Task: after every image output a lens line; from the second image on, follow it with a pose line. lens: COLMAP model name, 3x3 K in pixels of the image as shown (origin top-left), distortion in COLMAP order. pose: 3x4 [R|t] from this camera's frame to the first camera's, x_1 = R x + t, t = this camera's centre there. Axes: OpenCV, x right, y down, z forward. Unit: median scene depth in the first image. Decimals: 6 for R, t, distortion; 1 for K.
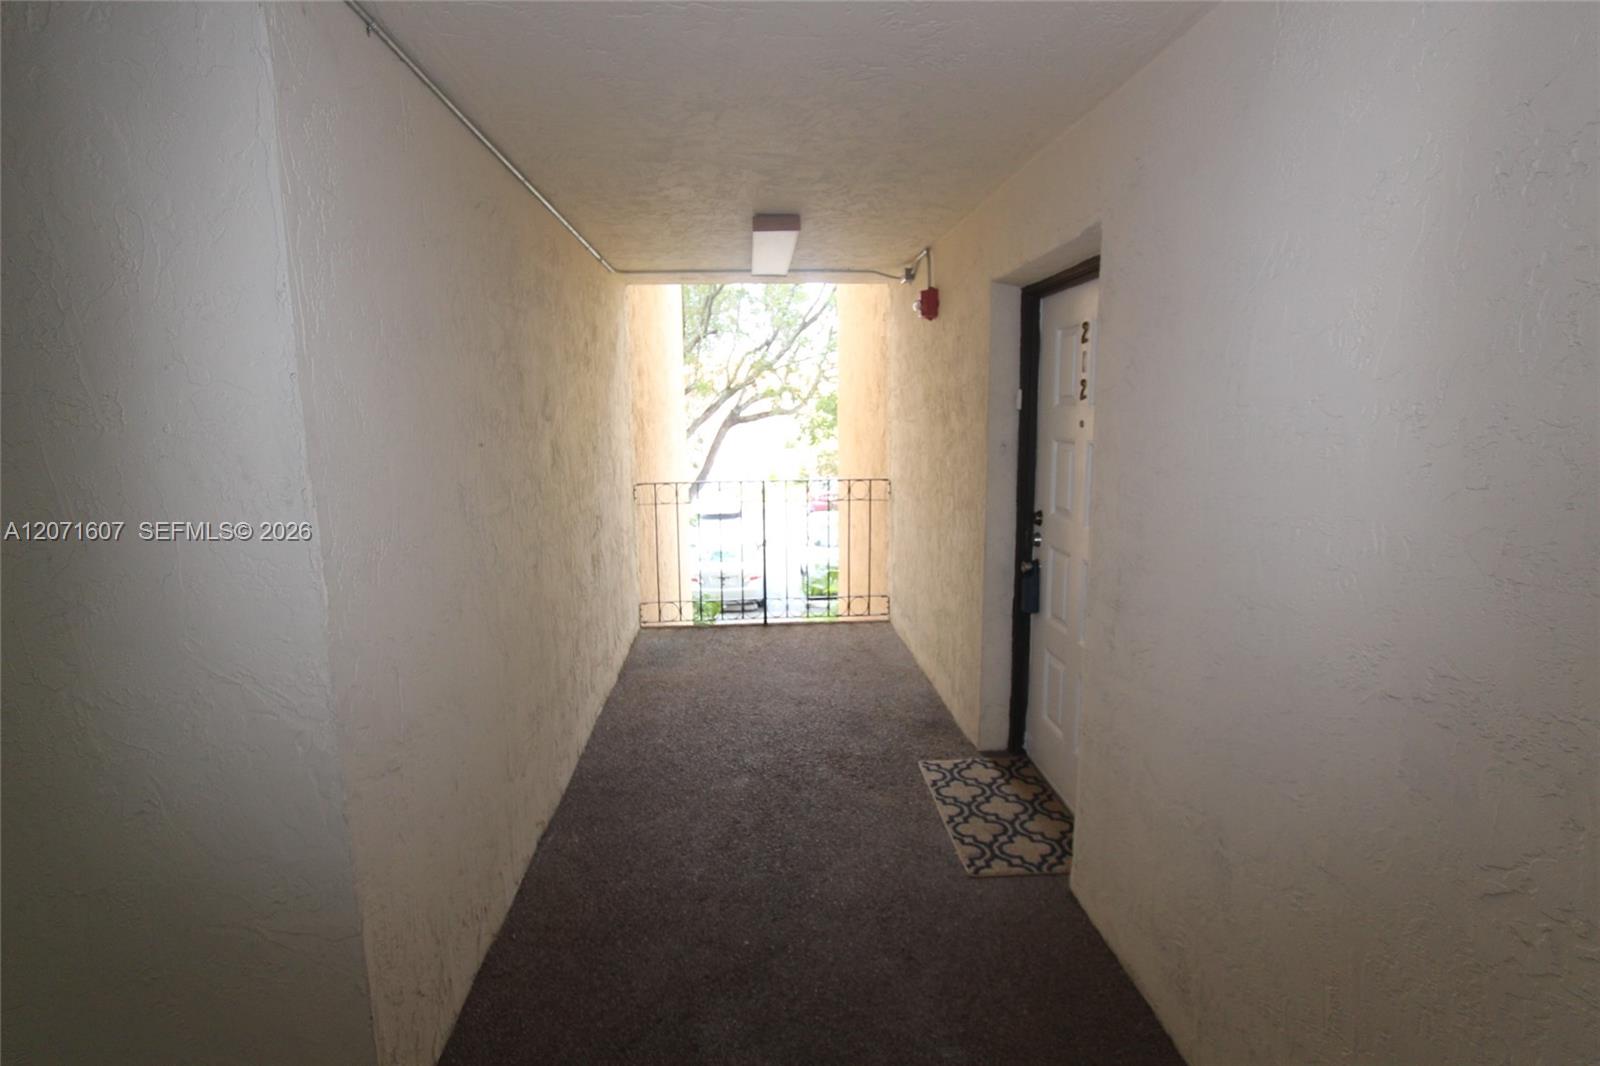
lens RADIAL K [[783.2, 0, 799.2], [0, 783.2, 533.9], [0, 0, 1]] dist [-0.019280, 0.001521]
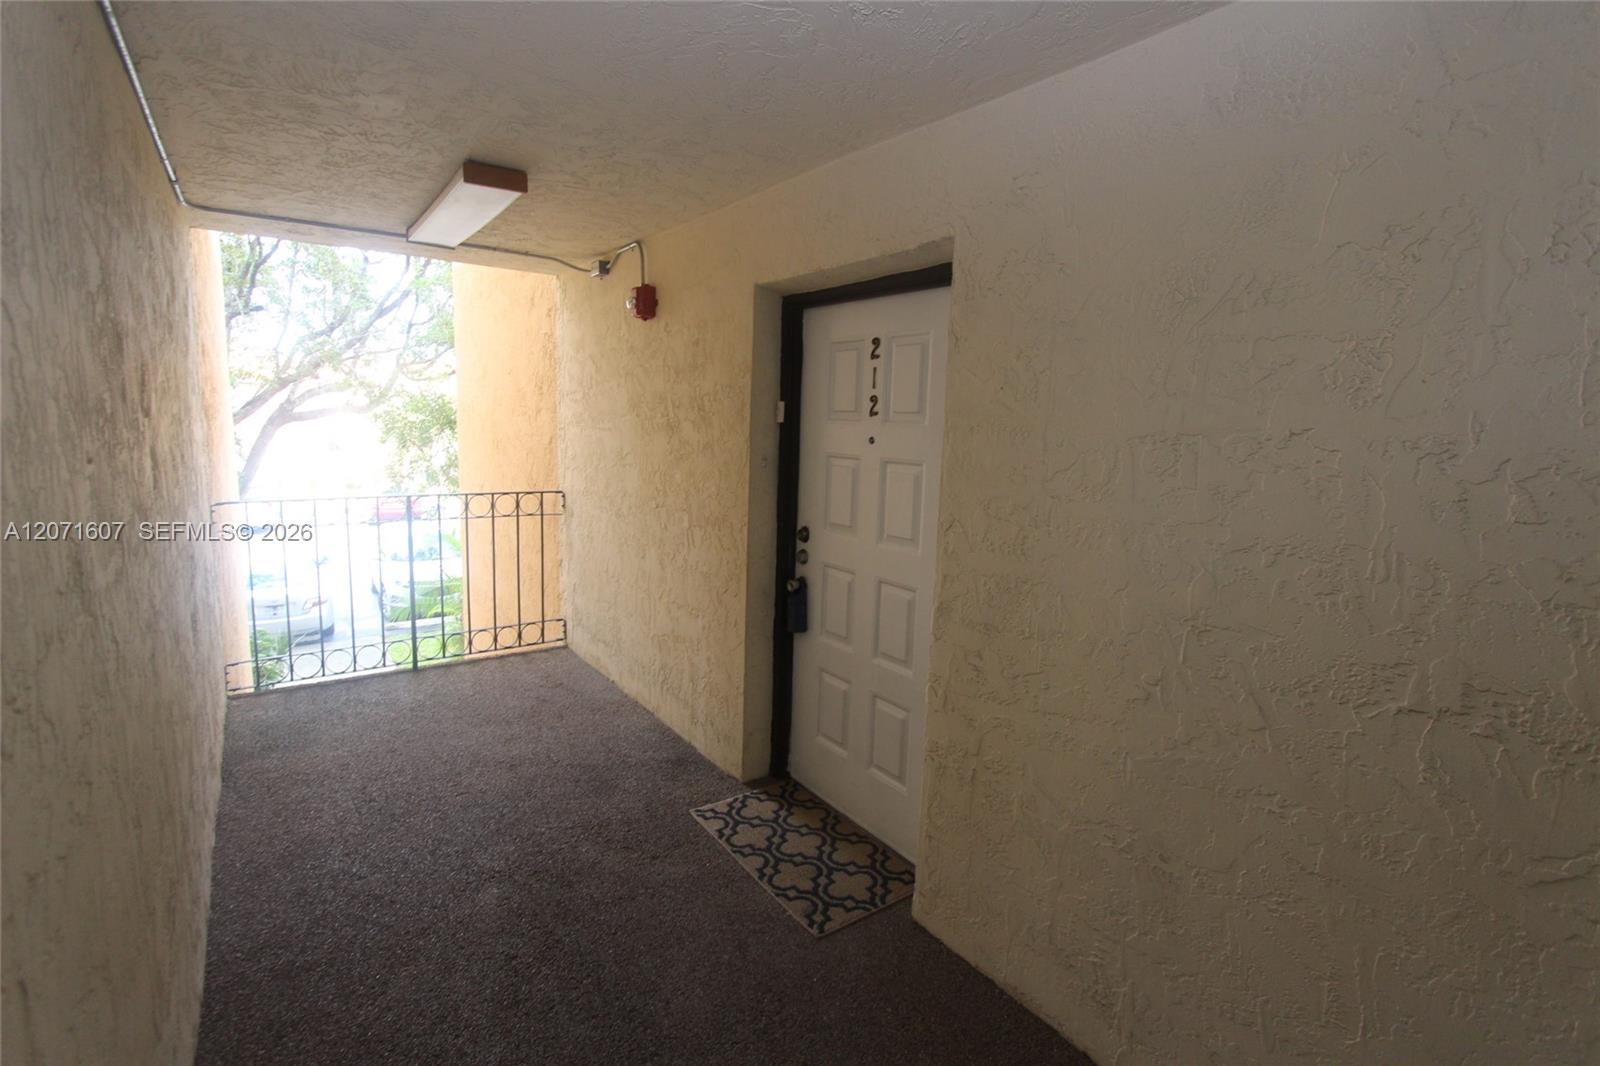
lens RADIAL K [[739.9, 0, 802.5], [0, 739.9, 525.1], [0, 0, 1]] dist [-0.014773, 0.001490]
pose [[0.844721, -0.039872, 0.533719, -0.167025], [0.045533, 0.998960, 0.002563, -0.030881], [-0.533266, 0.022137, 0.845658, 0.196327]]
